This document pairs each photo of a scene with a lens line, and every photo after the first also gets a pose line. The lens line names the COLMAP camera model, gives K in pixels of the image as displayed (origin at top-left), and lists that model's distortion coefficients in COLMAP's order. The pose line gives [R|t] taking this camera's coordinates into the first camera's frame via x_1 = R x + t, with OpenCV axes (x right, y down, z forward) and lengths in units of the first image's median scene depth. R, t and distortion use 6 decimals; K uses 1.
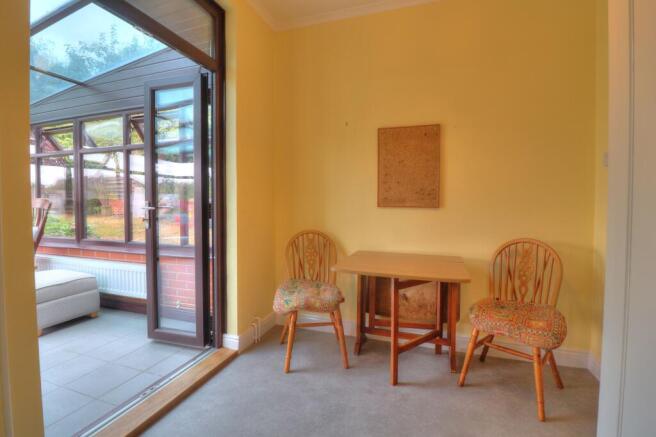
lens RADIAL K [[305.1, 0, 326.3], [0, 305.1, 210.1], [0, 0, 1]] dist [-0.000044, -0.009319]
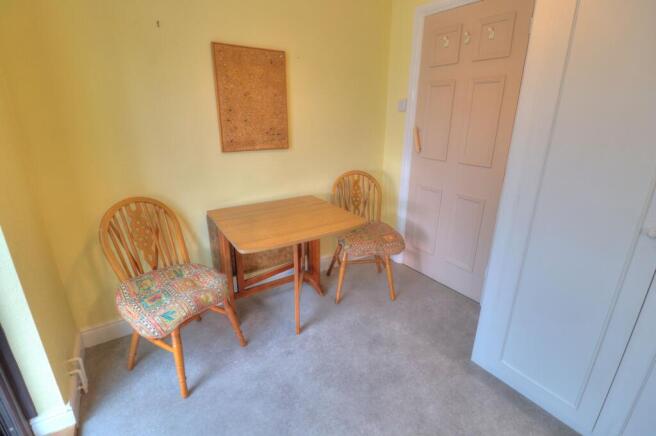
lens RADIAL K [[302.2, 0, 327.9], [0, 302.2, 210.9], [0, 0, 1]] dist [0.000571, -0.016559]
pose [[0.597412, -0.247322, 0.762844, -0.321544], [0.020008, 0.955555, 0.294132, -0.095886], [-0.801685, -0.160456, 0.575809, 0.324702]]
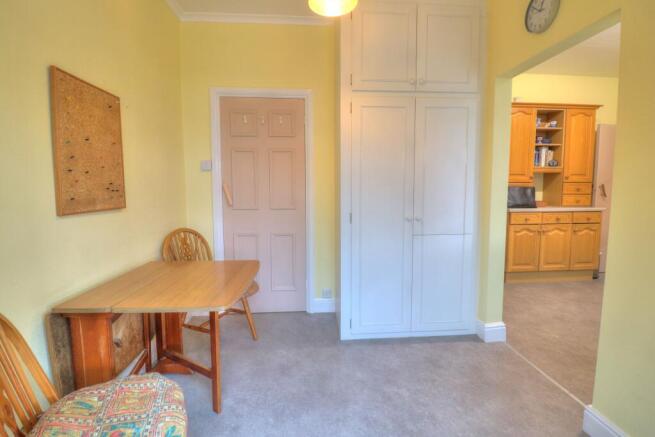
lens RADIAL K [[301.8, 0, 327.4], [0, 301.8, 211.4], [0, 0, 1]] dist [0.000571, -0.016559]
pose [[-0.391552, -0.080900, 0.916593, -0.524395], [0.028513, 0.994582, 0.099964, -0.060738], [-0.919714, 0.065276, -0.387124, 0.820315]]
